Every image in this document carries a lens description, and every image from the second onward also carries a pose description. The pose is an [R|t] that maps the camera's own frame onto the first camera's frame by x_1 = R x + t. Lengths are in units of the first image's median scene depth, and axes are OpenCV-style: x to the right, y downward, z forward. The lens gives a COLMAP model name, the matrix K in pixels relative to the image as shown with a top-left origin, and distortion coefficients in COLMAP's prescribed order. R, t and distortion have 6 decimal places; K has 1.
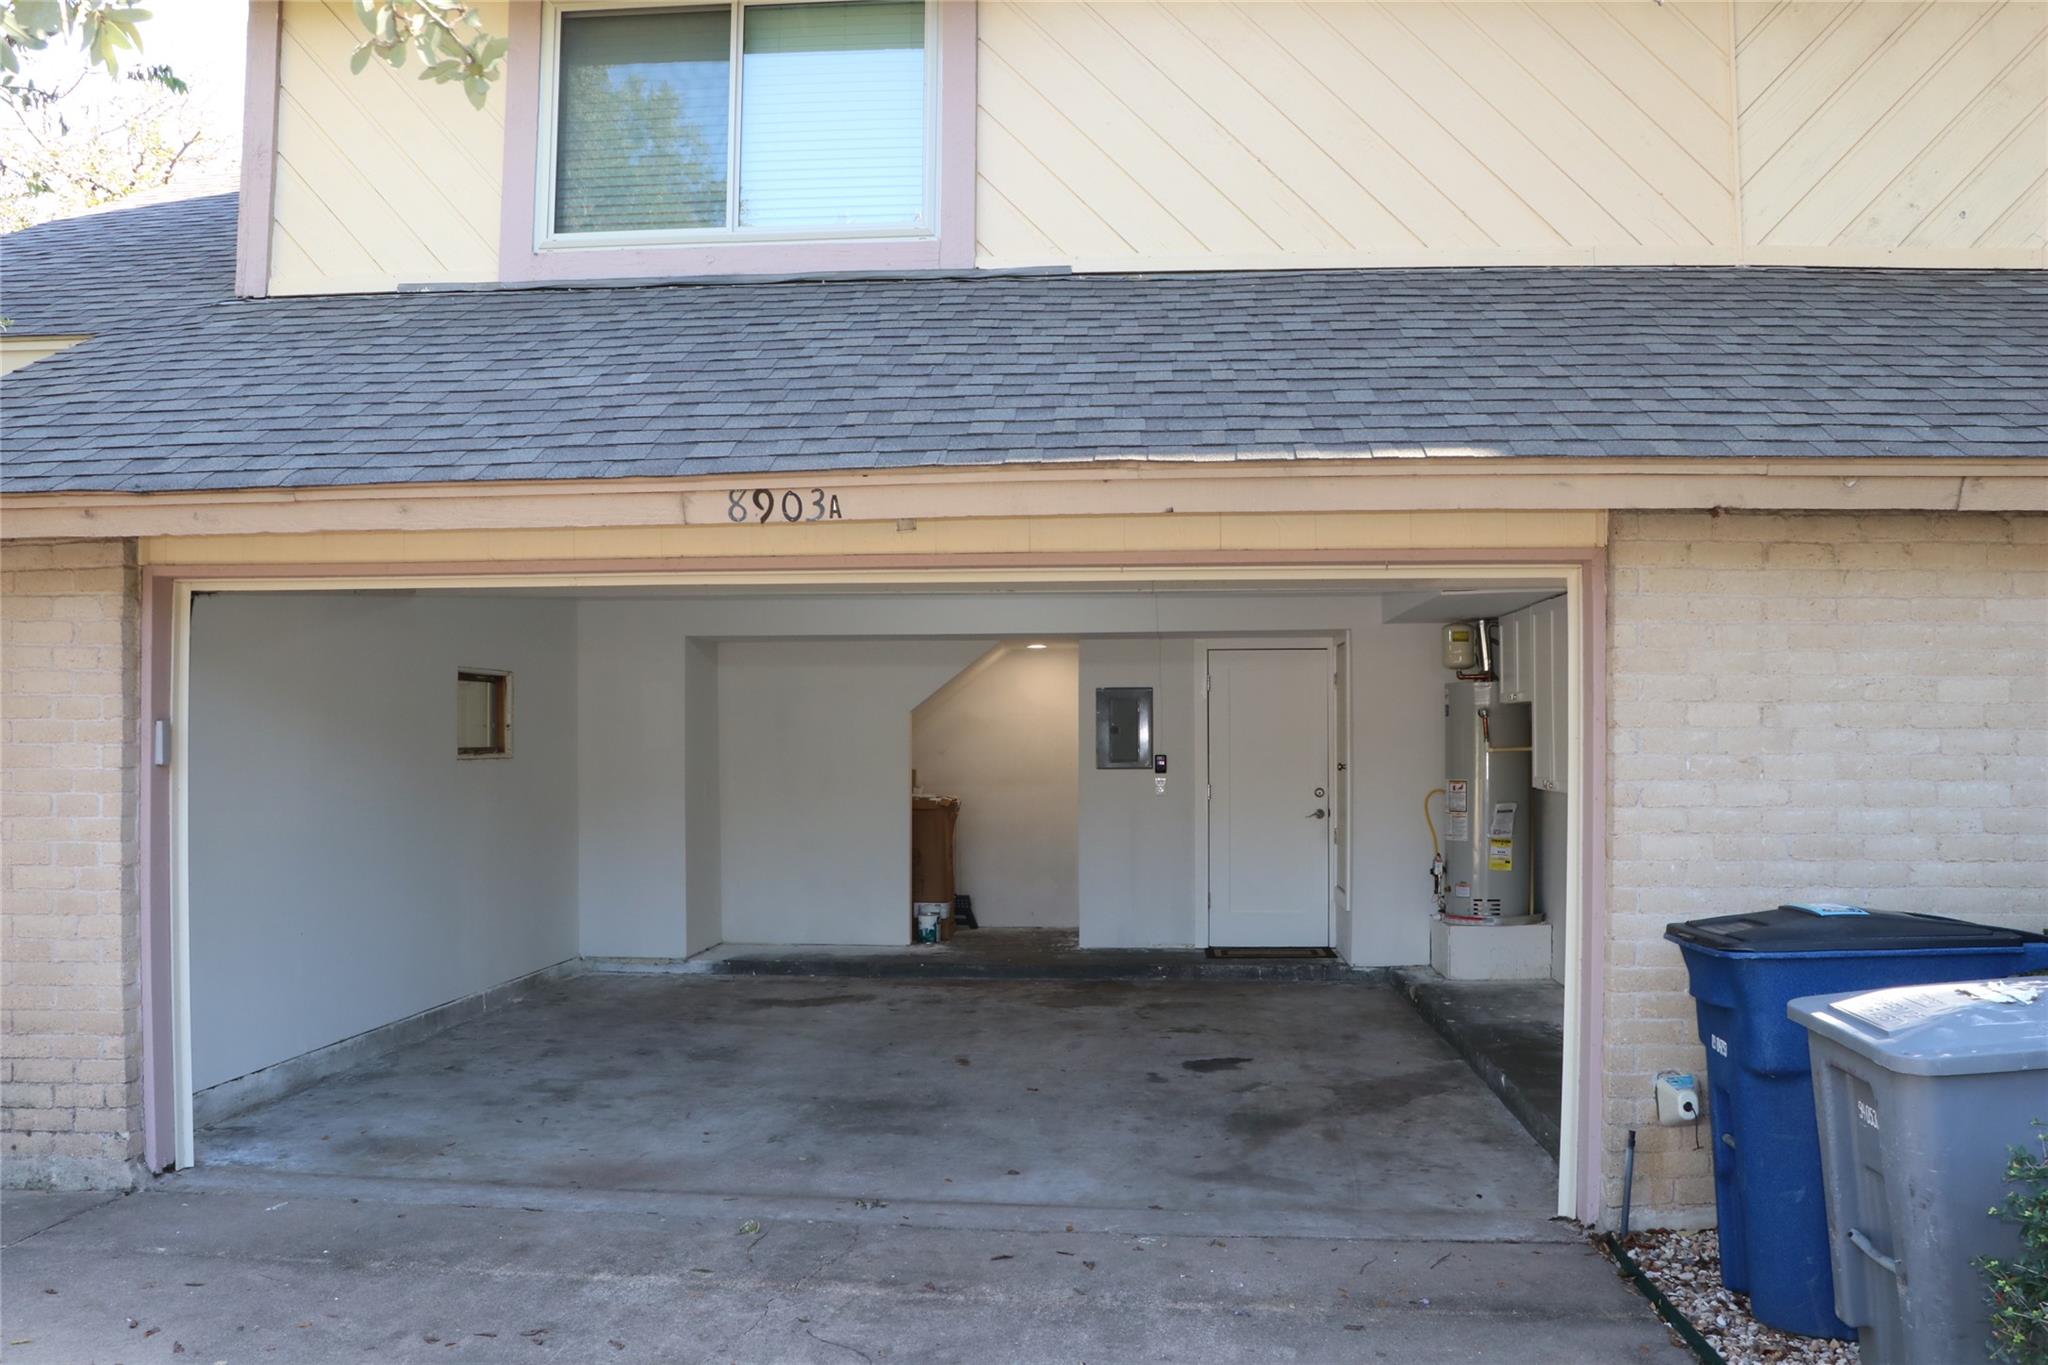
lens RADIAL K [[1747.0, 0, 993.3], [0, 1747.0, 695.1], [0, 0, 1]] dist [-0.187588, 0.182201]
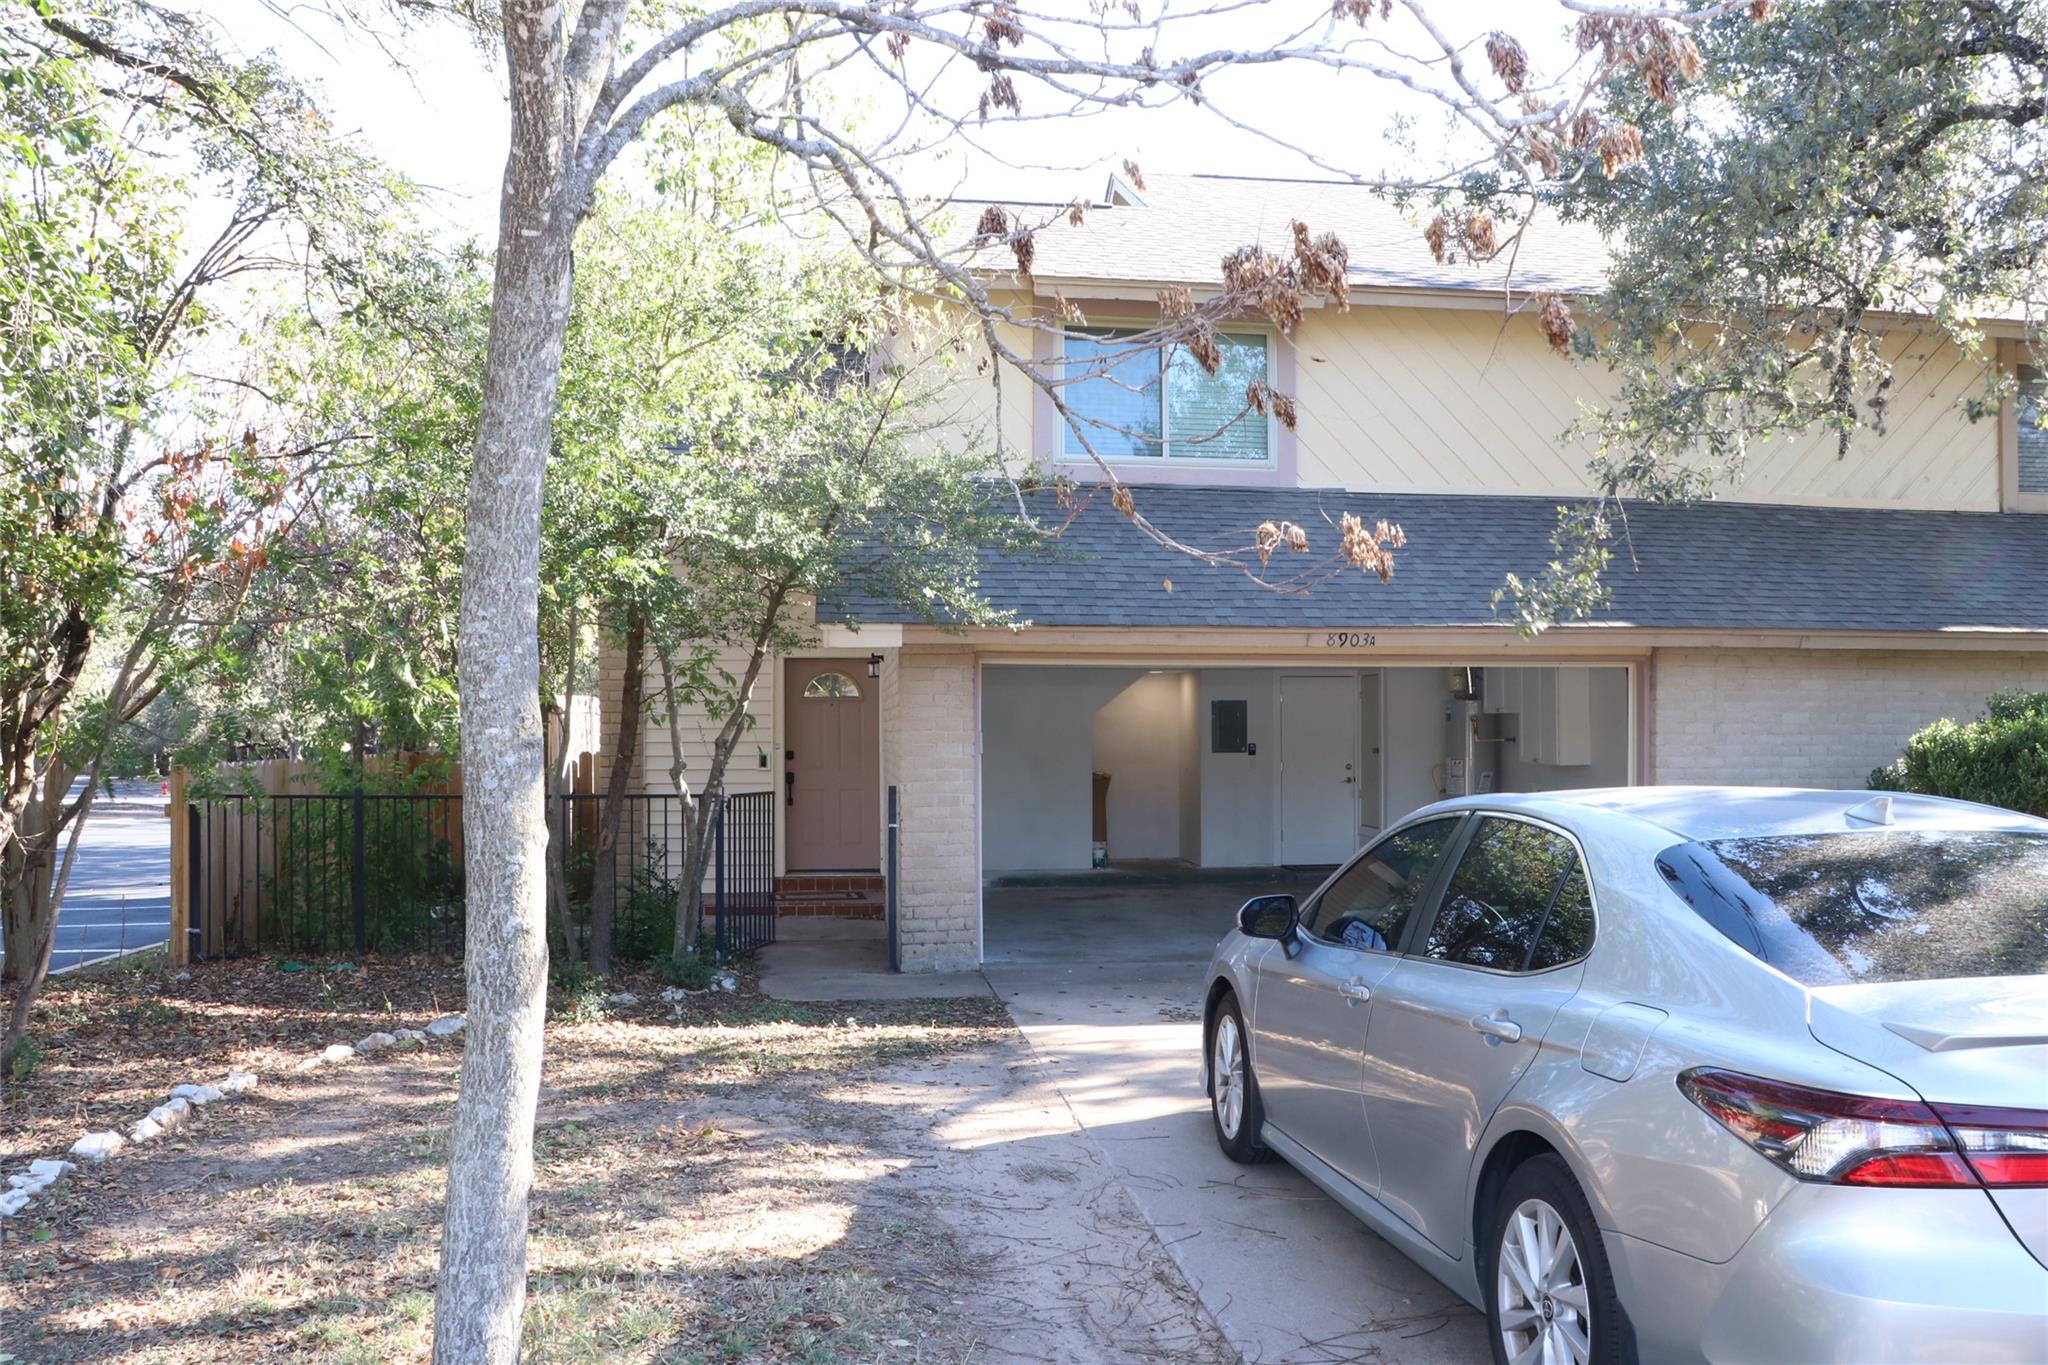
lens RADIAL K [[1747.0, 0, 993.3], [0, 1747.0, 695.1], [0, 0, 1]] dist [-0.187588, 0.182201]
pose [[0.980679, 0.003188, 0.195598, -0.750409], [-0.005314, 0.999932, 0.010344, -0.041397], [-0.195552, -0.011184, 0.980630, -0.840218]]
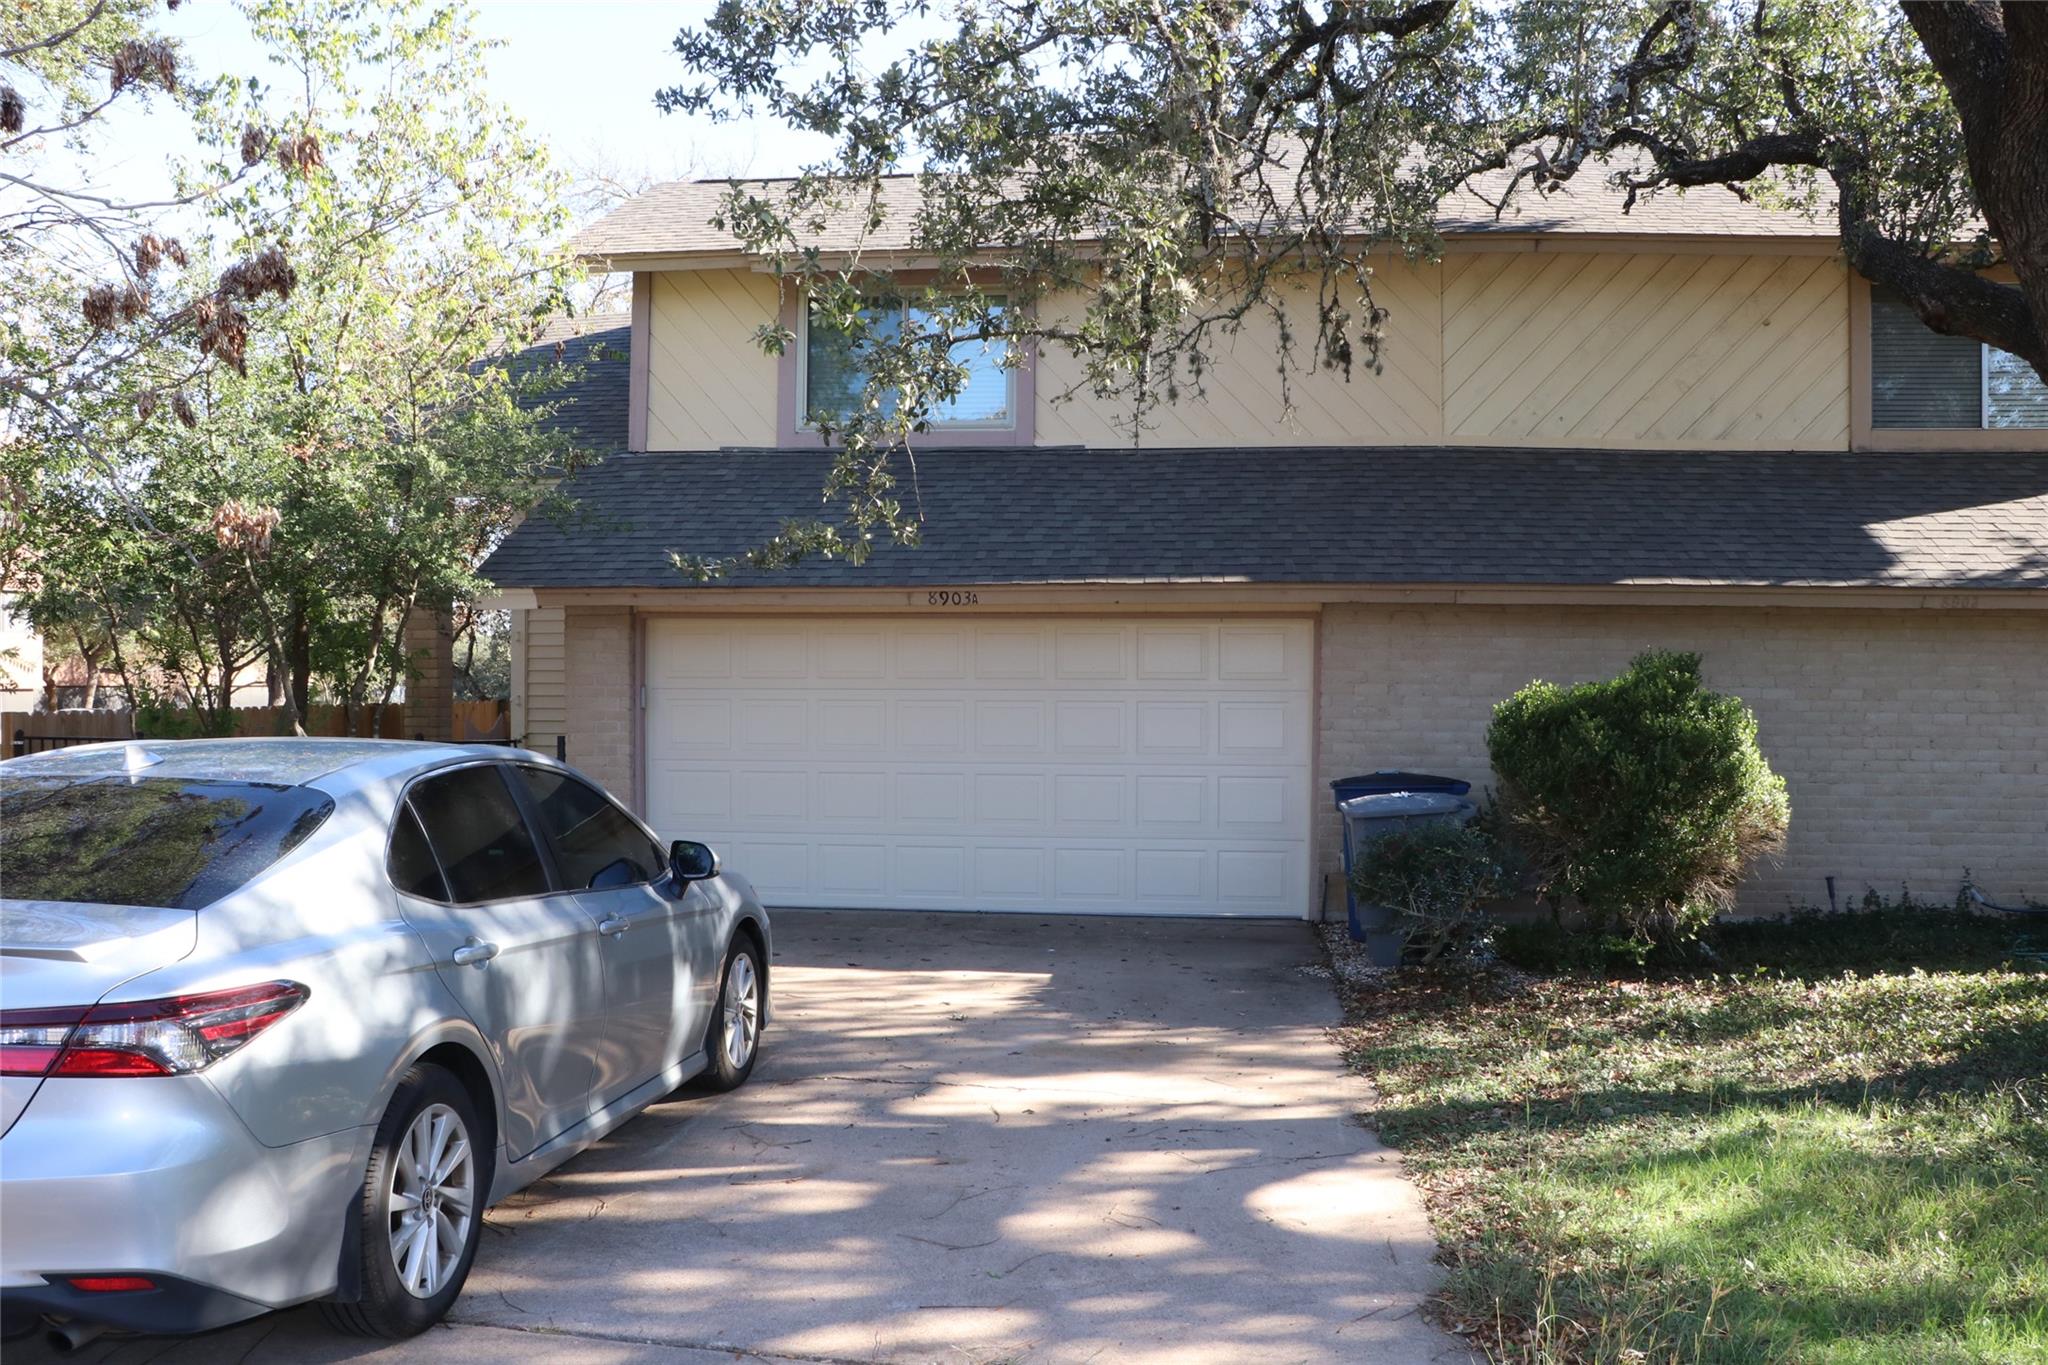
lens RADIAL K [[1747.0, 0, 993.3], [0, 1747.0, 695.1], [0, 0, 1]] dist [-0.187588, 0.182201]
pose [[0.999532, 0.004176, -0.030298, 0.004100], [-0.003170, 0.999444, 0.033198, -0.041084], [0.030419, -0.033086, 0.998989, -0.970952]]
